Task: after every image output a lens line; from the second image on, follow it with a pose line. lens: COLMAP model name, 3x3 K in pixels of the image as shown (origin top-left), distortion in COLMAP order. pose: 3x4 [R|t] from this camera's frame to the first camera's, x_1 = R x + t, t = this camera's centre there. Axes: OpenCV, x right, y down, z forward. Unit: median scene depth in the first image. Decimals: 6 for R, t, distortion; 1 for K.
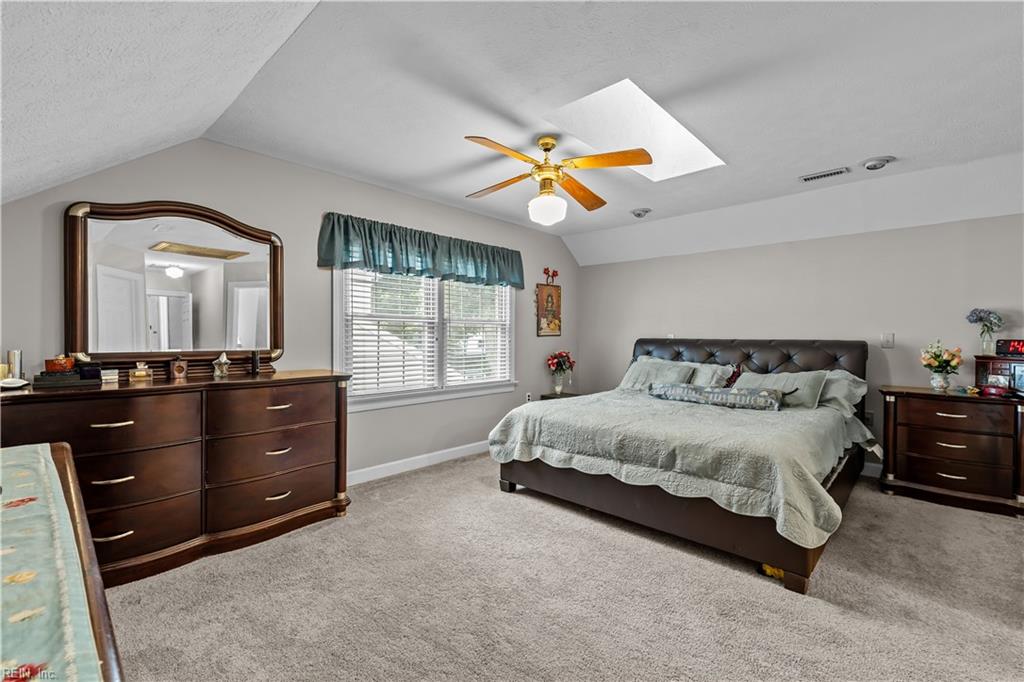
lens RADIAL K [[442.9, 0, 512.9], [0, 442.9, 339.1], [0, 0, 1]] dist [0.002669, -0.000941]
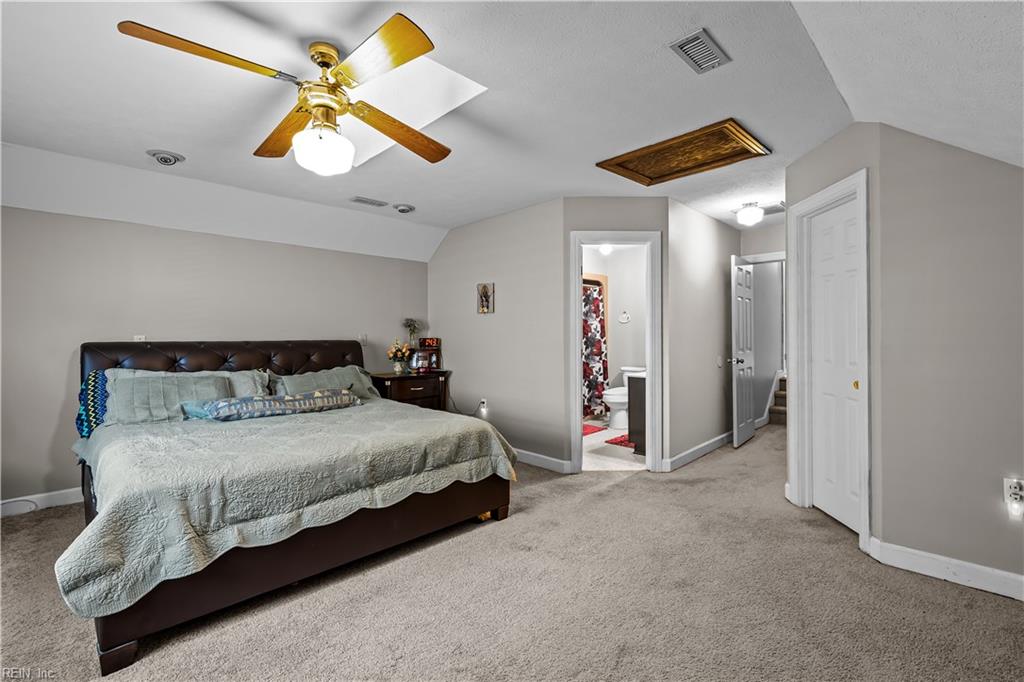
lens RADIAL K [[442.9, 0, 512.8], [0, 442.9, 336.9], [0, 0, 1]] dist [0.002669, -0.000941]
pose [[0.054143, -0.004858, 0.998521, -0.494268], [0.014008, 0.999893, 0.004105, -0.006268], [-0.998435, 0.013765, 0.054205, 0.583156]]
